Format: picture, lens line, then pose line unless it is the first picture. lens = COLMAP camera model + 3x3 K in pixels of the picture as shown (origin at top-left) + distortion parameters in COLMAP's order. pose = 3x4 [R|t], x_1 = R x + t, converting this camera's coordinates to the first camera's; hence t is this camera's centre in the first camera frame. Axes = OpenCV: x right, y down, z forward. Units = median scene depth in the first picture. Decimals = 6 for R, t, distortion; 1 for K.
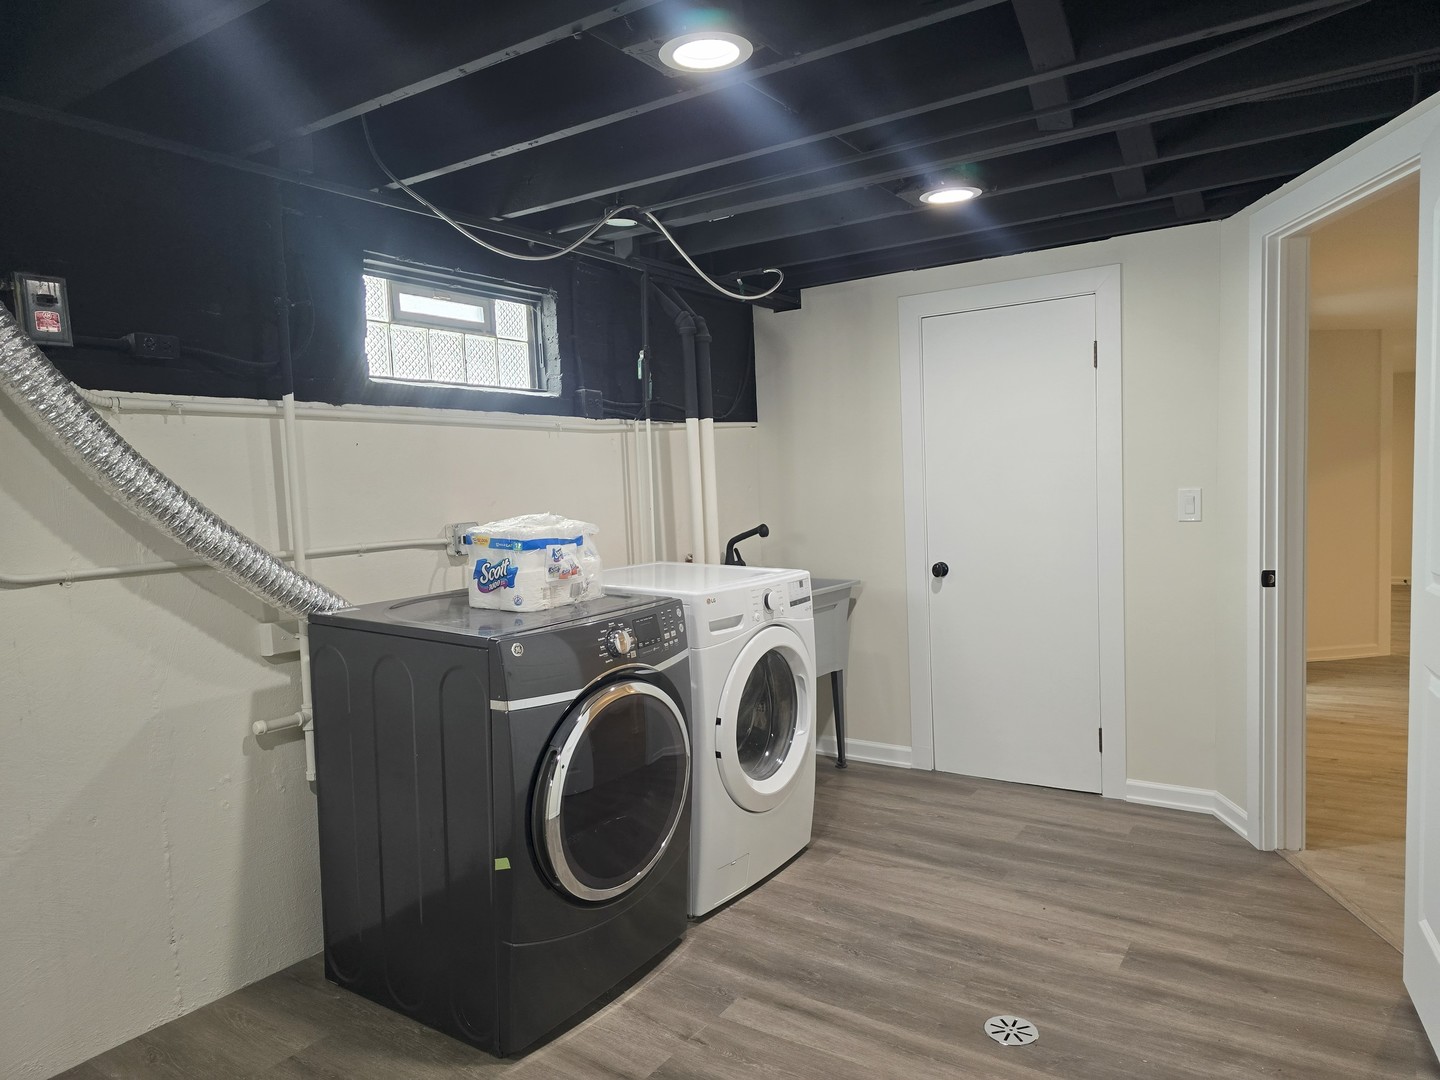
lens RADIAL K [[967.4, 0, 727.9], [0, 967.4, 547.2], [0, 0, 1]] dist [0.056612, -0.046909]
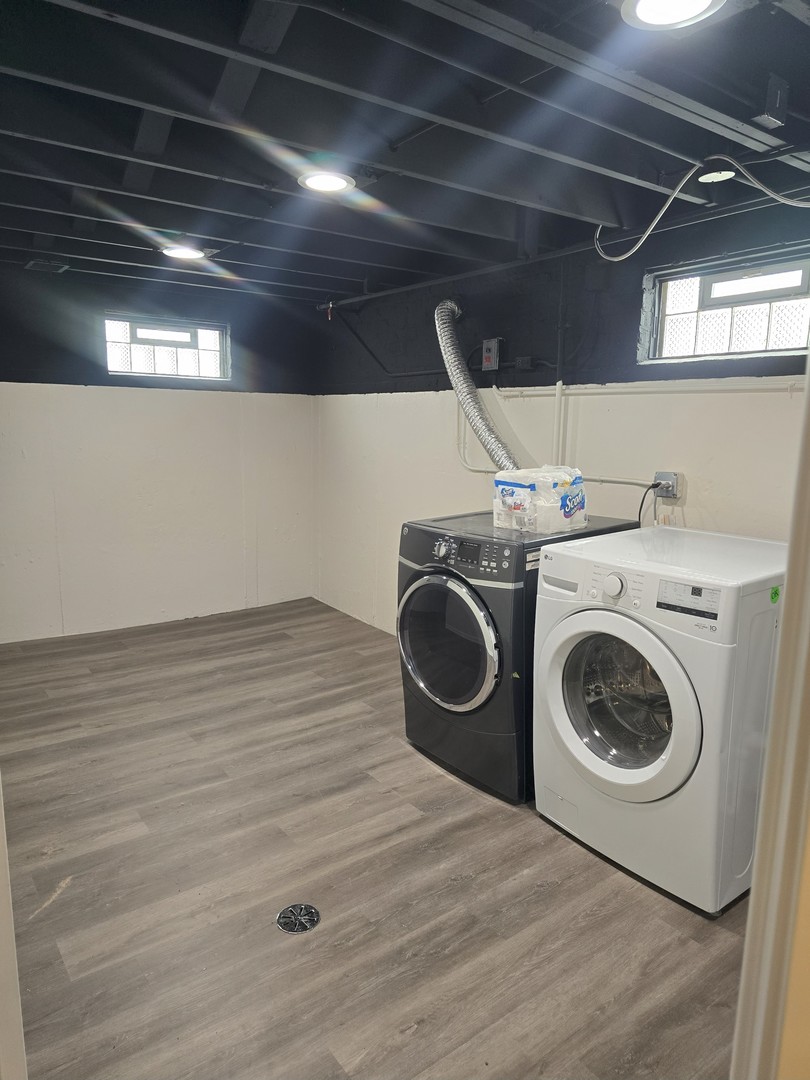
lens RADIAL K [[725.5, 0, 410.1], [0, 725.5, 545.9], [0, 0, 1]] dist [0.056612, -0.046909]
pose [[-0.337518, 0.191982, -0.921534, 0.869457], [-0.065897, 0.971761, 0.226581, -0.148063], [0.939010, 0.137201, -0.315335, 1.188719]]
